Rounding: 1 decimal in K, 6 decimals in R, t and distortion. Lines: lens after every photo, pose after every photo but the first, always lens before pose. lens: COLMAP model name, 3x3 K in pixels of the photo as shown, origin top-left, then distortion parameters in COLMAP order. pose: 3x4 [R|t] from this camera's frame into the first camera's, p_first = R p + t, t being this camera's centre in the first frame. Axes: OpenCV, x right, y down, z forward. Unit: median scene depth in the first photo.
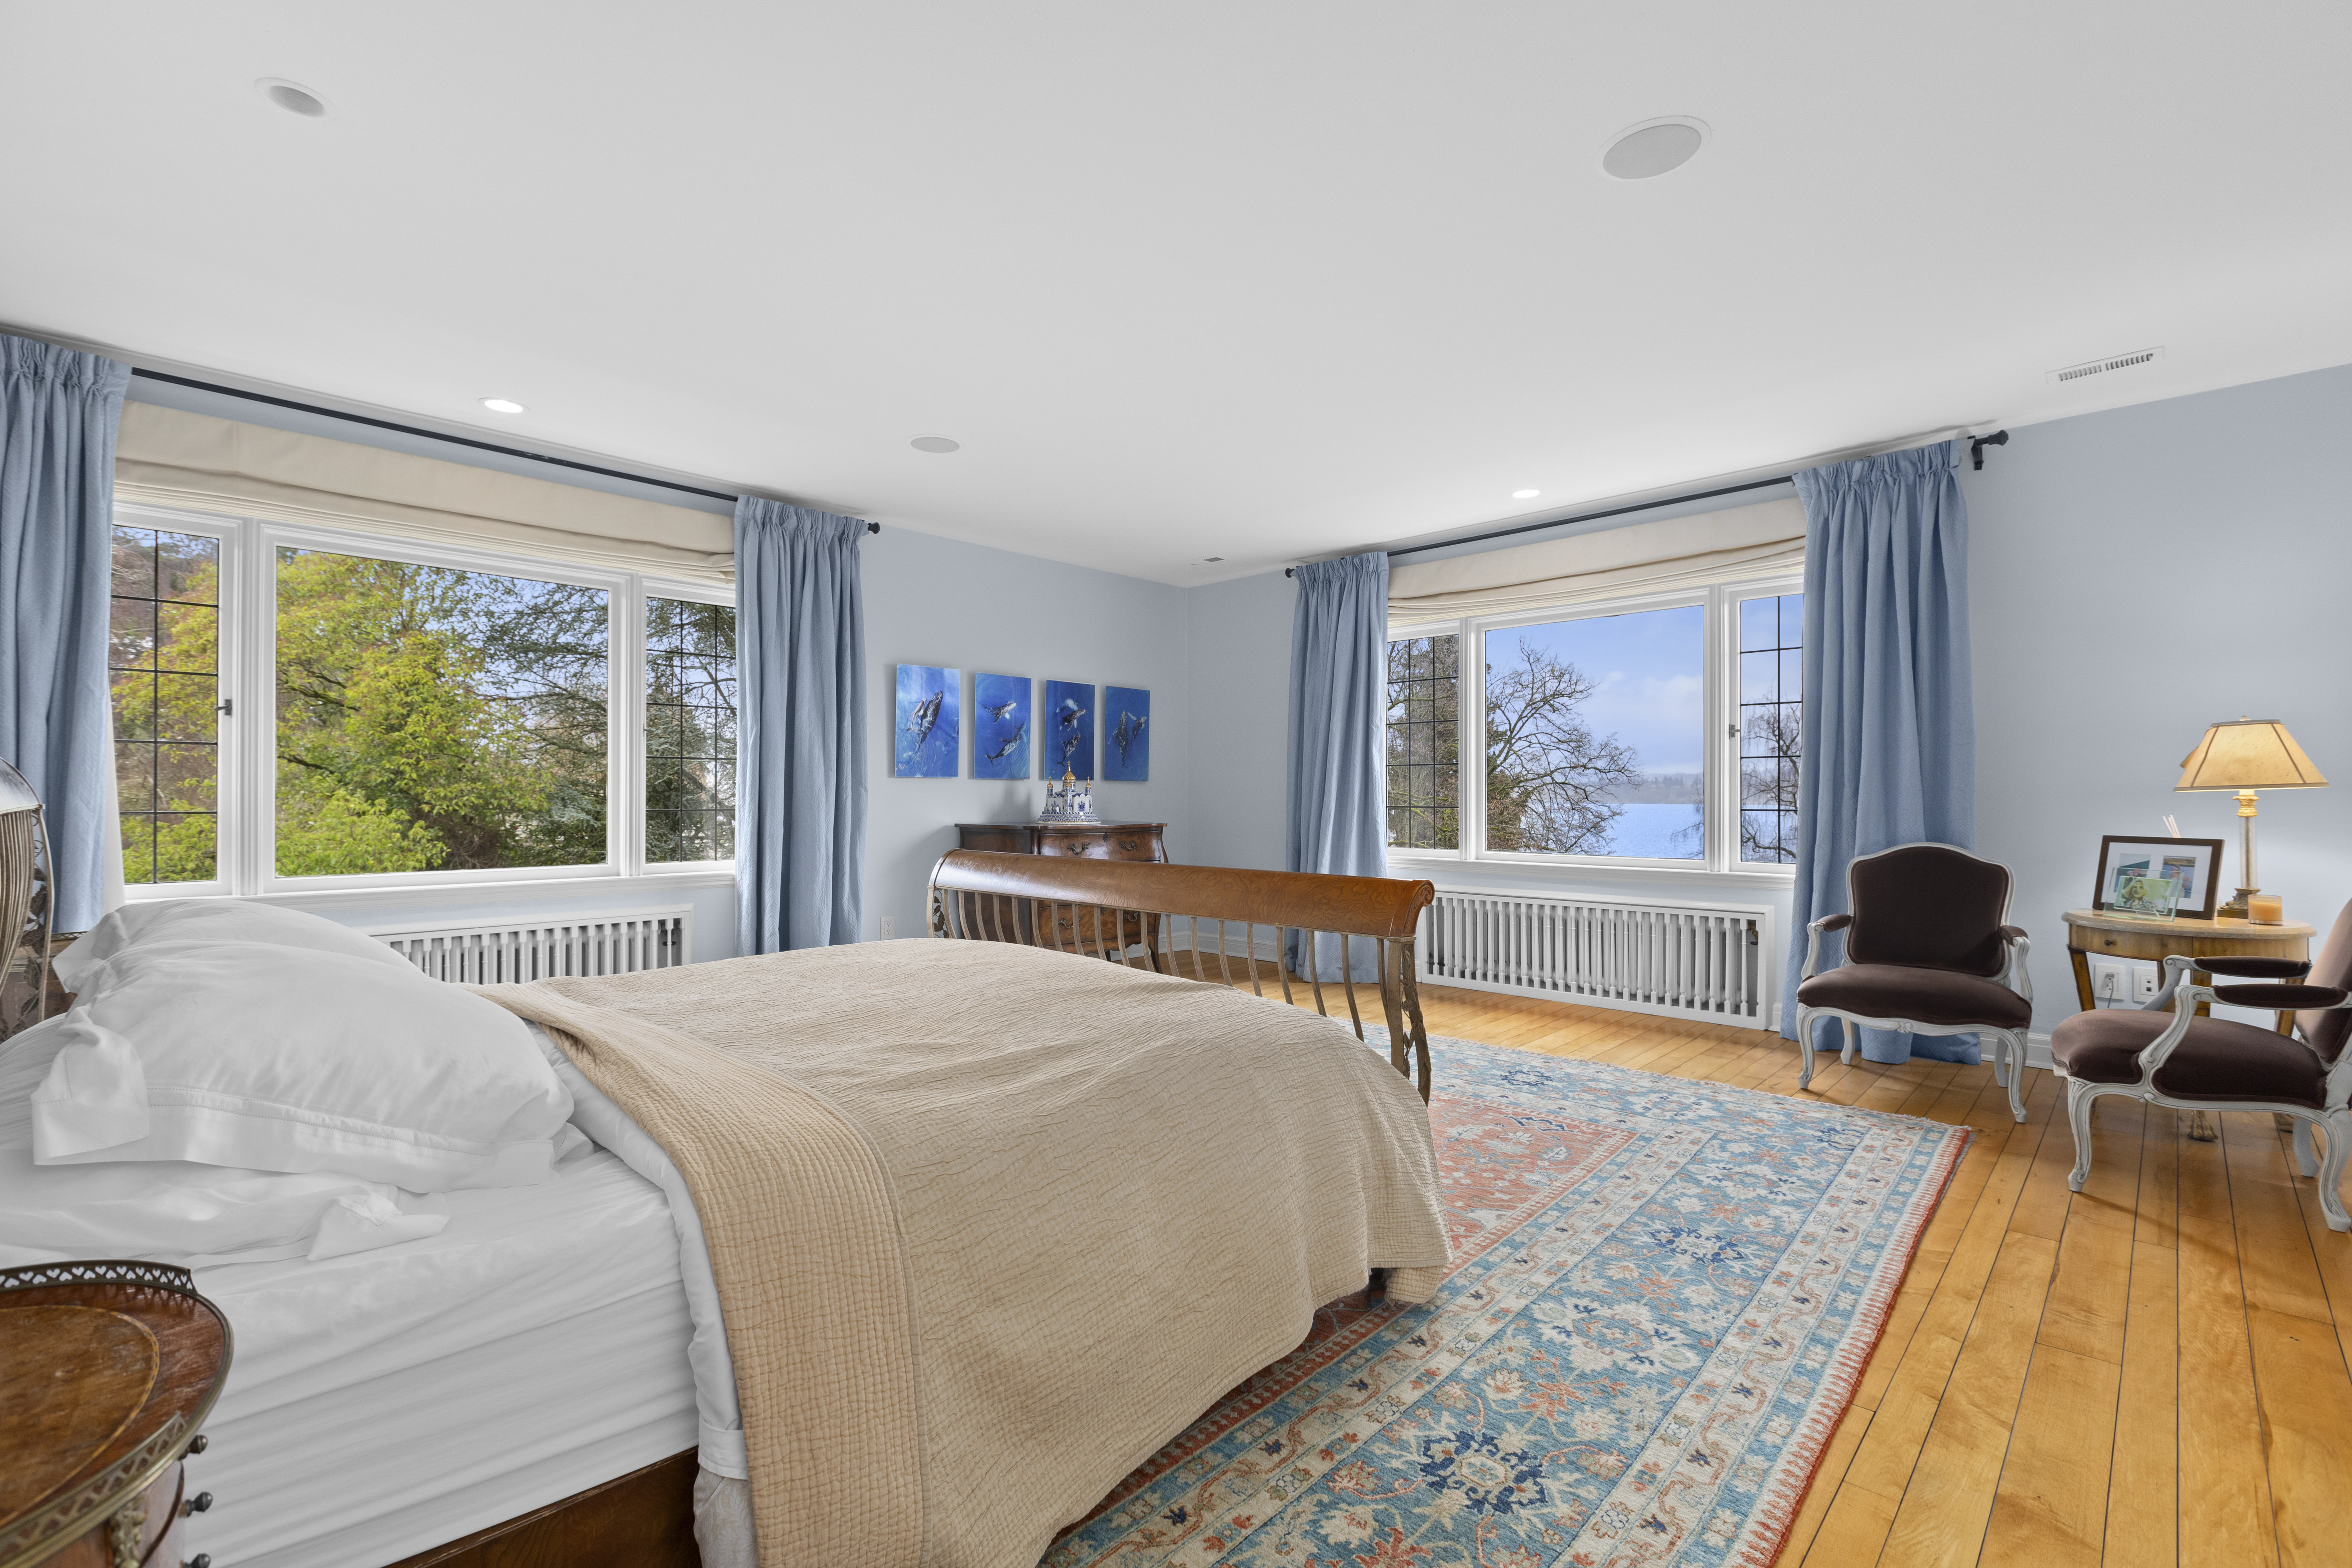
lens RADIAL K [[1072.5, 0, 1196.6], [0, 1072.5, 787.4], [0, 0, 1]] dist [-0.003820, -0.000494]
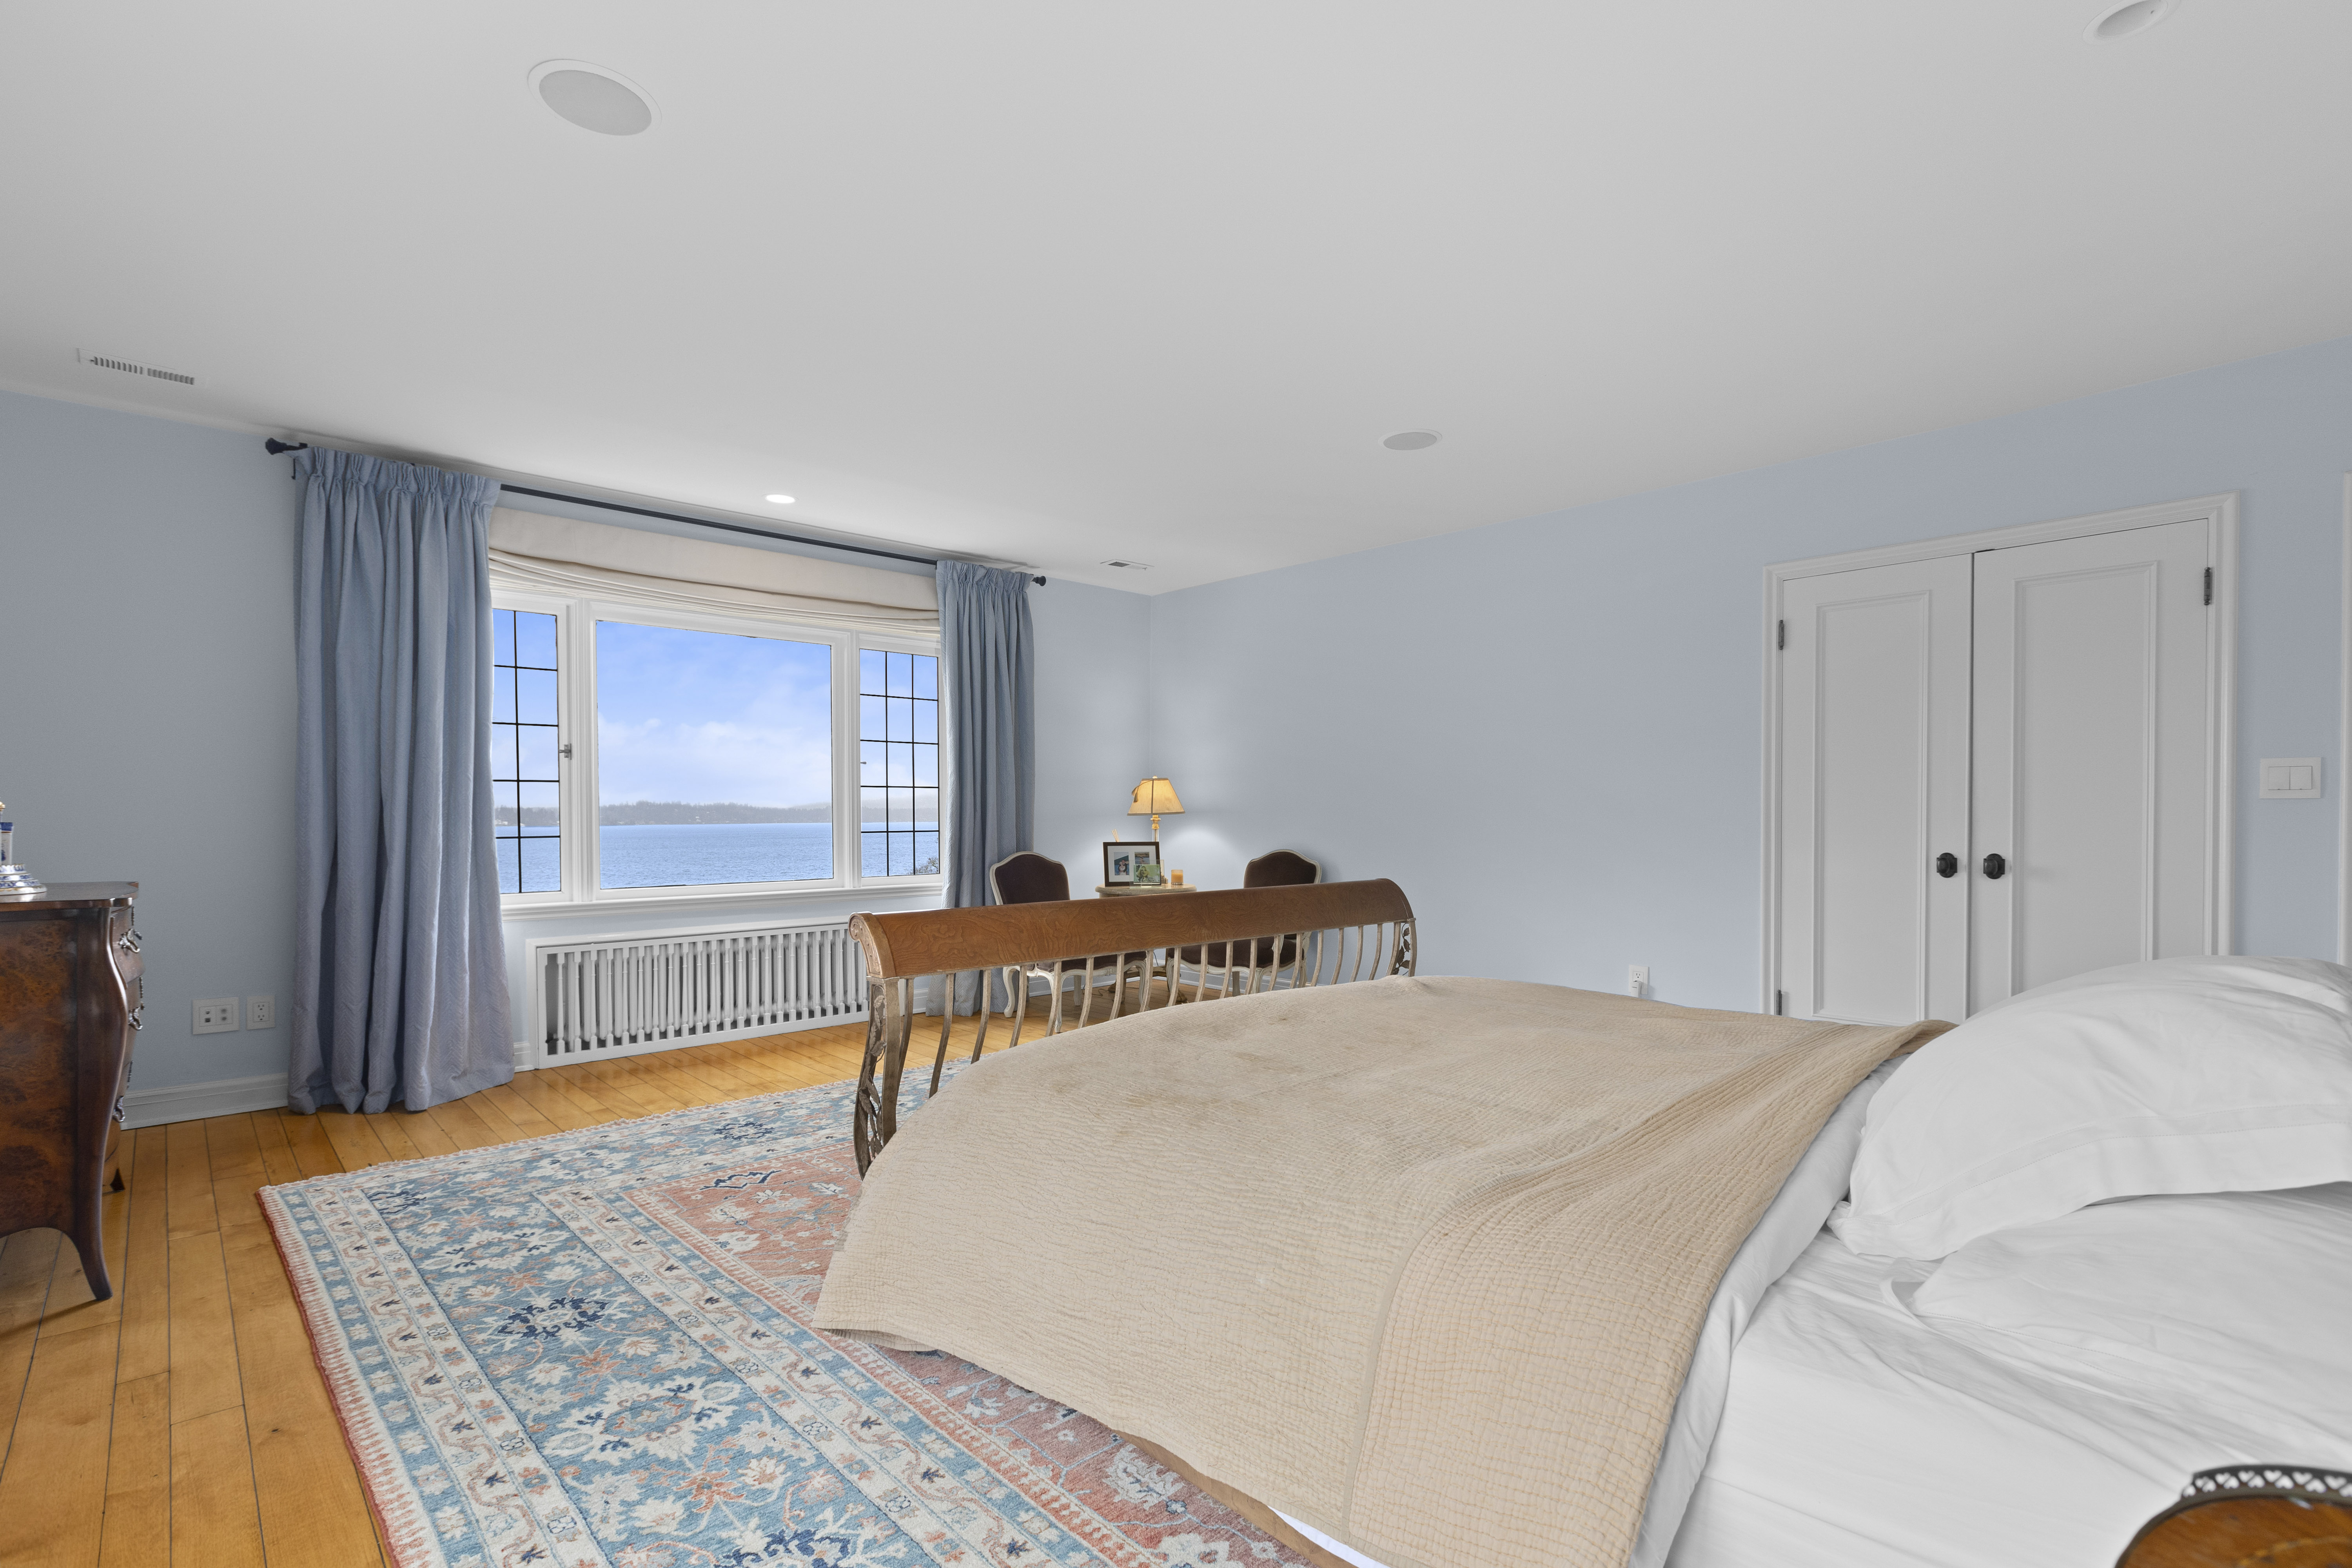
lens RADIAL K [[1072.5, 0, 1196.1], [0, 1072.5, 784.0], [0, 0, 1]] dist [-0.003820, -0.000494]
pose [[0.048314, 0.035316, 0.998208, -0.504238], [0.000581, 0.999374, -0.035385, 0.008712], [-0.998832, 0.002290, 0.048263, 0.487894]]
